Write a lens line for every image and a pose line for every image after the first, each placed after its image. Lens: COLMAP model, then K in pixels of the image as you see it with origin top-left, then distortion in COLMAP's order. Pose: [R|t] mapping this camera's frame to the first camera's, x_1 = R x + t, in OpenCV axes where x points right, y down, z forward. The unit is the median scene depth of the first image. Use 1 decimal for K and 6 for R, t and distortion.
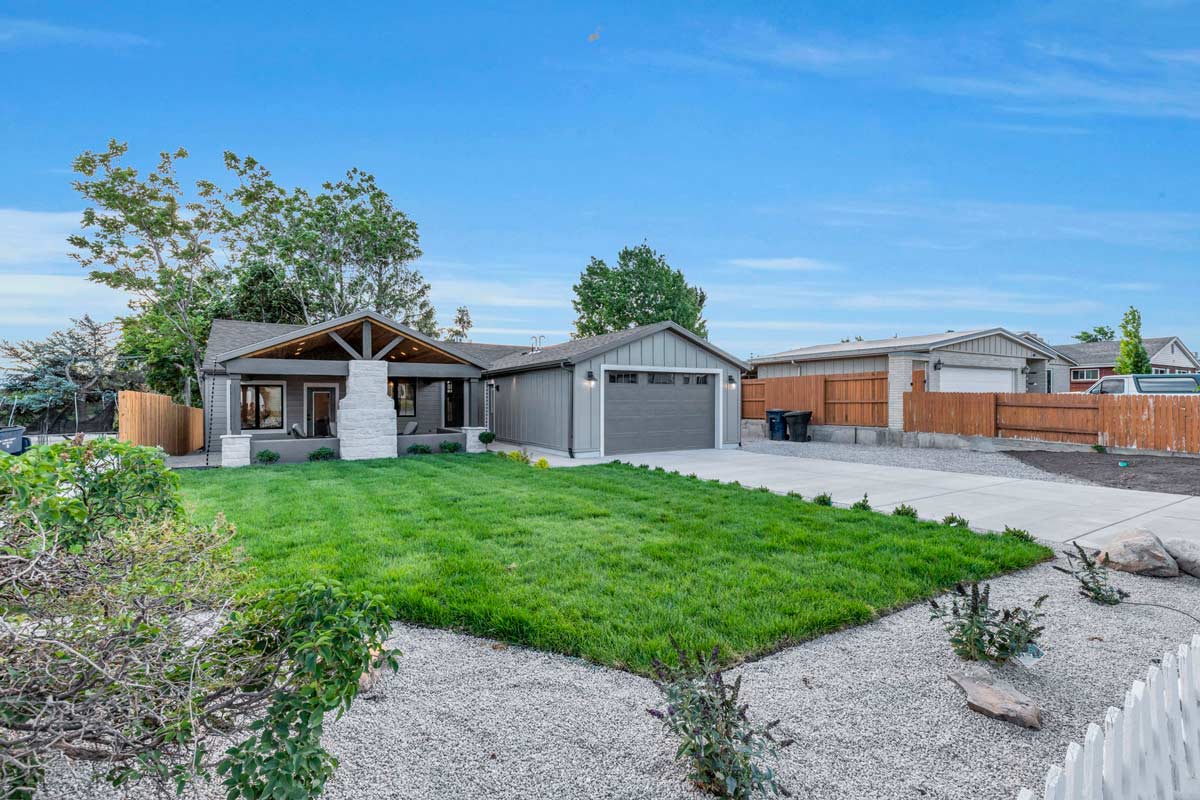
lens RADIAL K [[561.9, 0, 595.9], [0, 561.9, 405.1], [0, 0, 1]] dist [-0.000018, -0.000267]
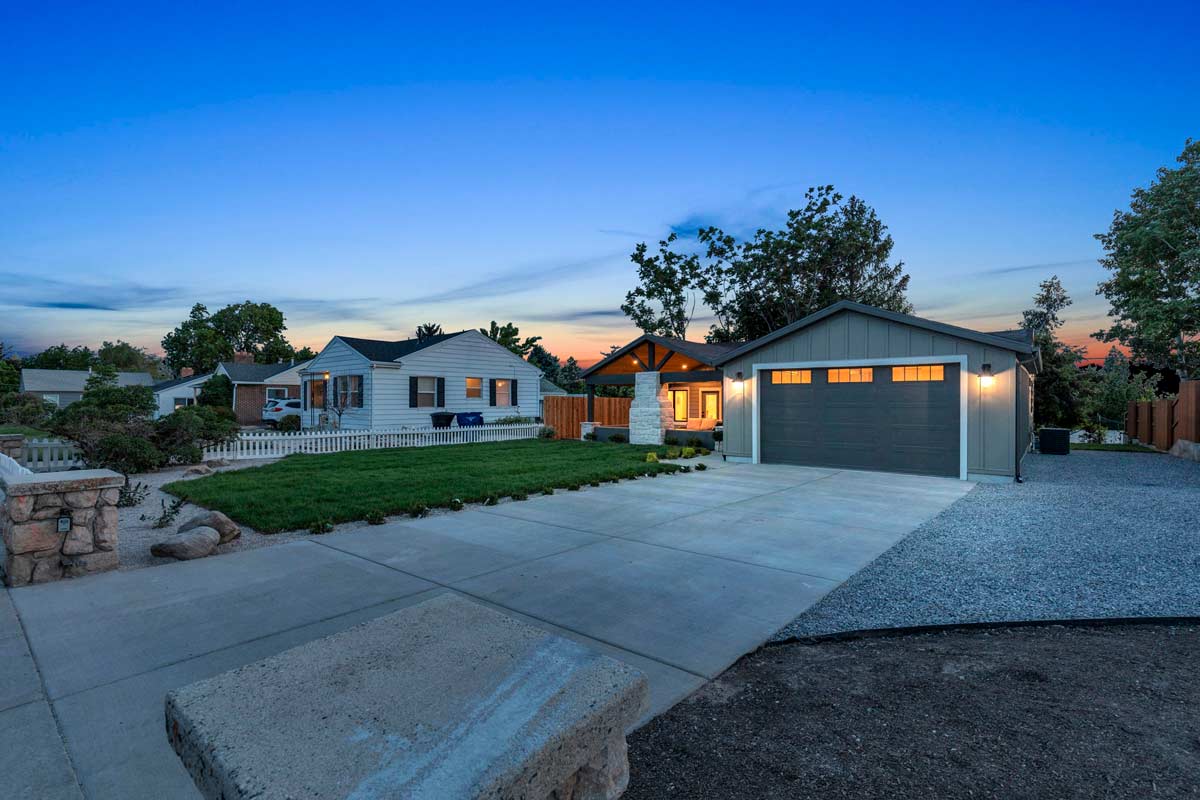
lens RADIAL K [[551.6, 0, 597.0], [0, 551.6, 400.4], [0, 0, 1]] dist [-0.003991, 0.000999]
pose [[0.301036, 0.002659, -0.953609, 1.035115], [-0.012545, 0.999921, -0.001172, -0.010324], [0.953530, 0.012316, 0.301045, 0.617744]]
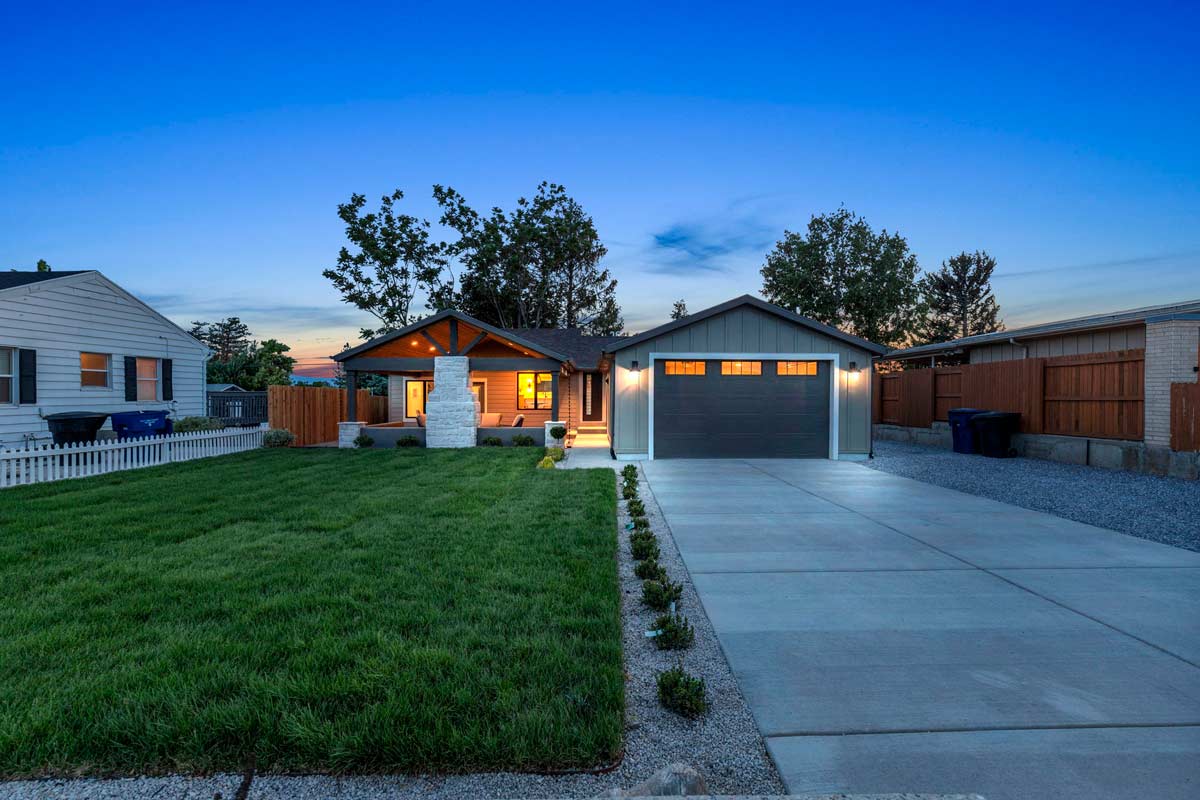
lens RADIAL K [[553.3, 0, 600.0], [0, 553.3, 400.0], [0, 0, 1]] dist [0.000425, -0.000340]
pose [[0.861150, 0.009385, -0.508264, 0.485921], [-0.010079, 0.999948, 0.001387, -0.000402], [0.508251, 0.003929, 0.861200, 0.296727]]
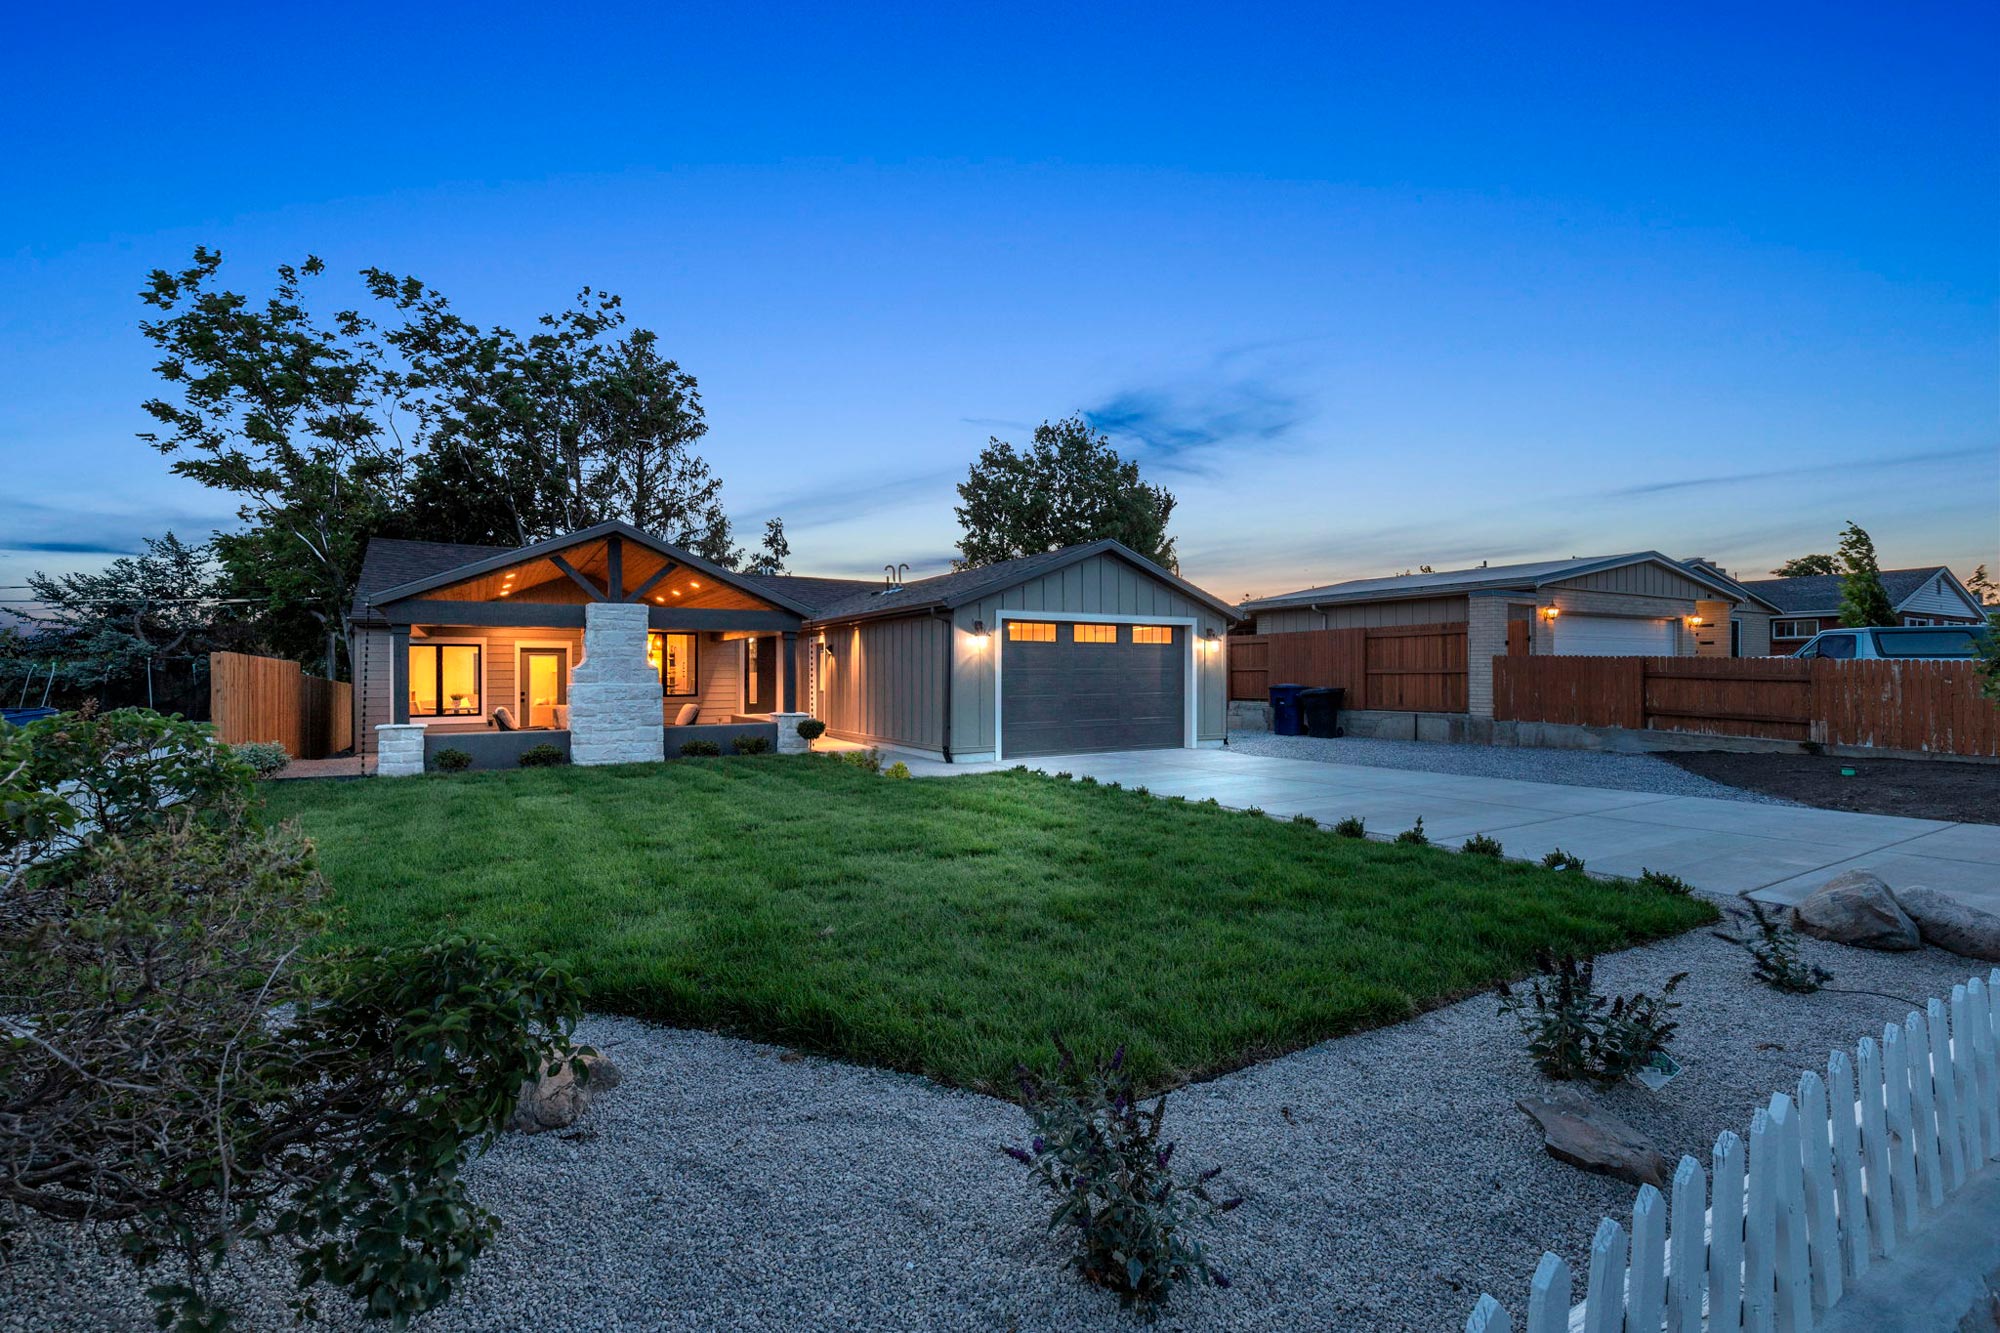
lens RADIAL K [[919.3, 0, 994.9], [0, 919.3, 667.2], [0, 0, 1]] dist [-0.003991, 0.000999]
pose [[0.999986, 0.000369, -0.005310, 0.016361], [-0.000446, 0.999893, -0.014597, 0.005996], [0.005304, 0.014599, 0.999879, -0.001426]]
